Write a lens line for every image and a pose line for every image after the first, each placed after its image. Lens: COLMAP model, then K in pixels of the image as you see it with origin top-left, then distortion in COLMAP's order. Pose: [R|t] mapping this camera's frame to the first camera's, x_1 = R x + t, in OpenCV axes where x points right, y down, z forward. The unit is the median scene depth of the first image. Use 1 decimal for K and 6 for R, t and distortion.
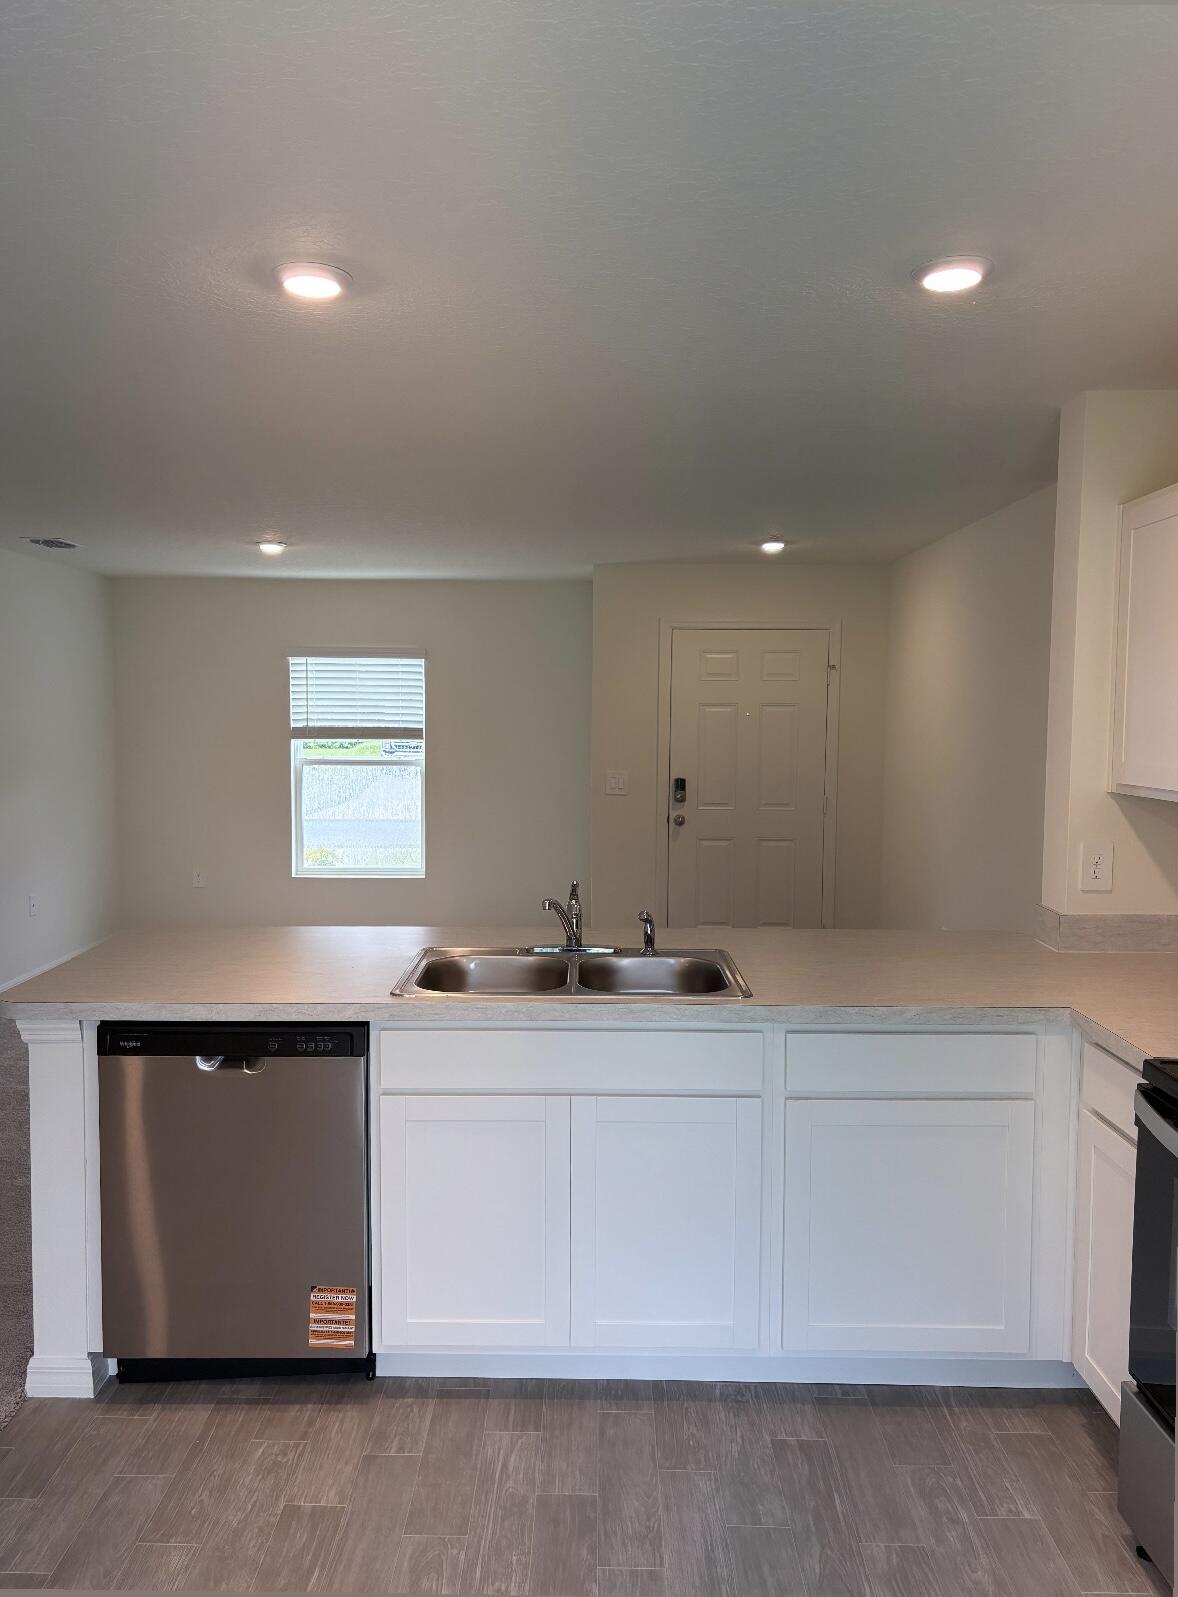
lens RADIAL K [[1182.5, 0, 583.2], [0, 1182.5, 815.6], [0, 0, 1]] dist [0.097752, -0.106911]
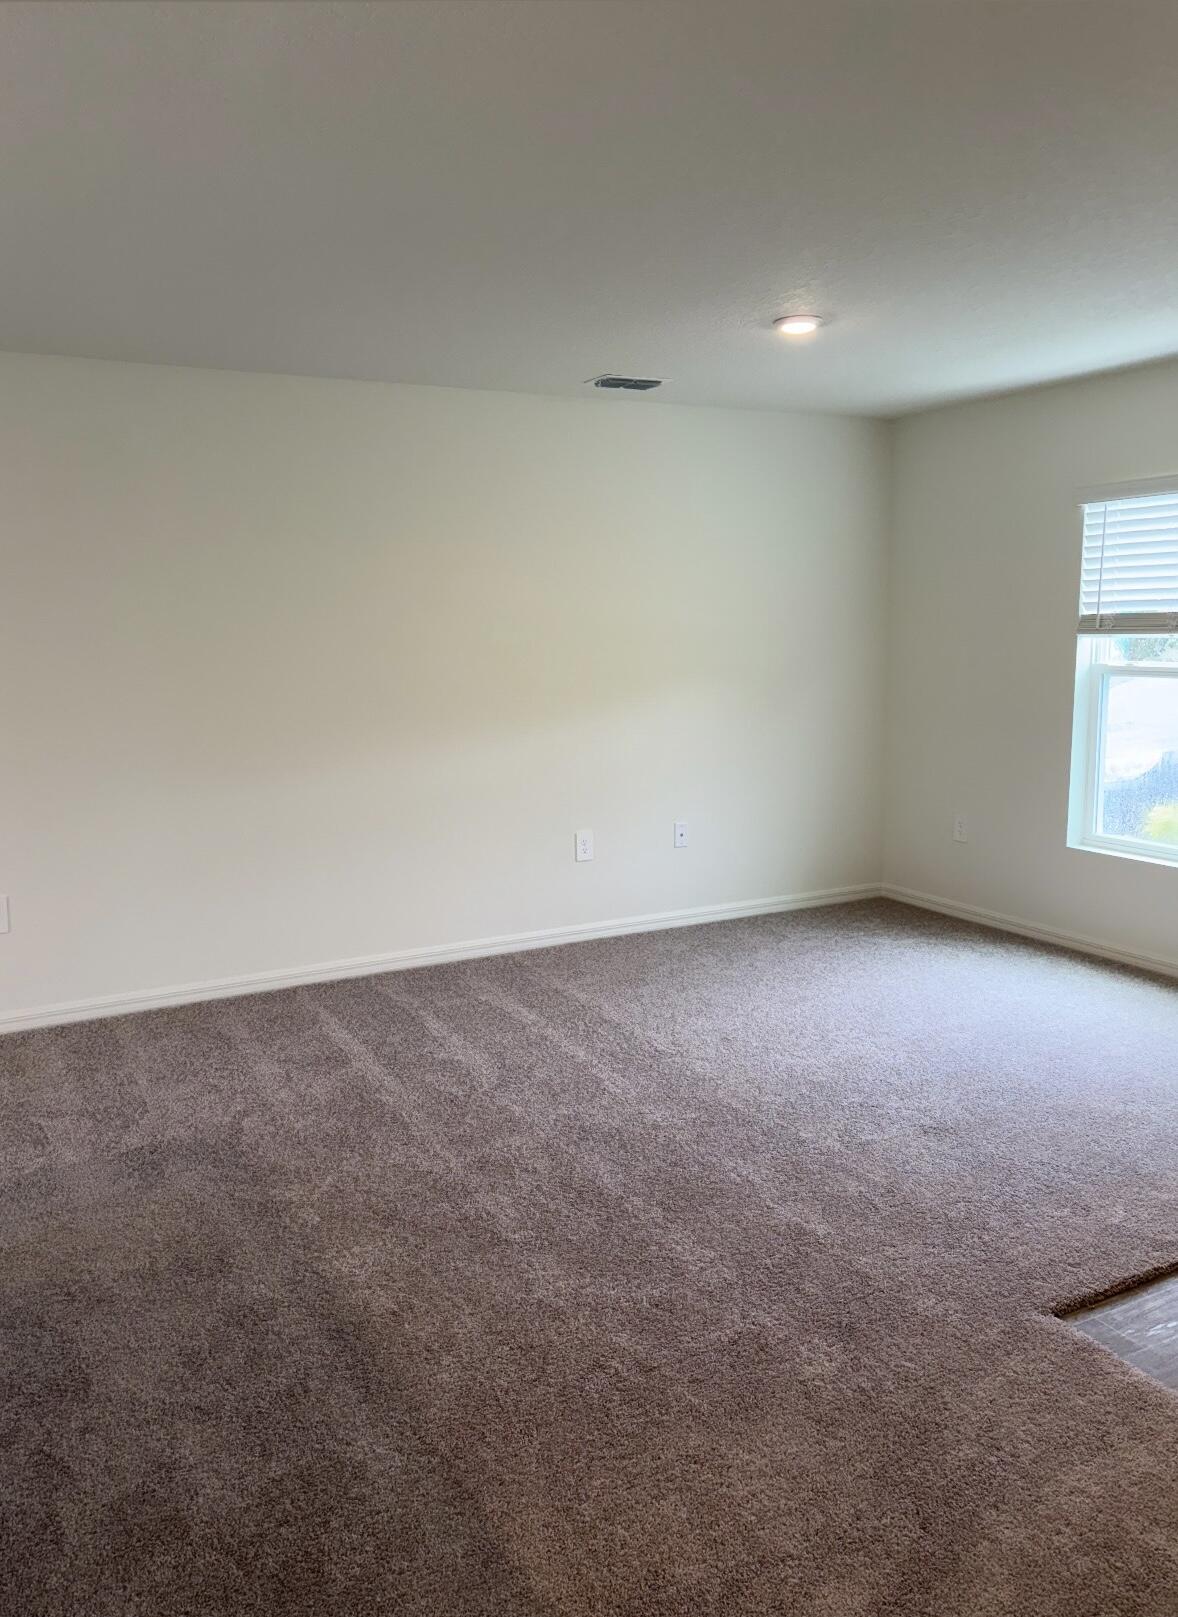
lens RADIAL K [[1239.5, 0, 591.8], [0, 1239.5, 800.7], [0, 0, 1]] dist [0.020246, -0.004253]
pose [[0.489345, 0.111444, -0.864940, 0.216389], [-0.059664, 0.993756, 0.094287, -0.022816], [0.870047, 0.005467, 0.492938, 0.445821]]
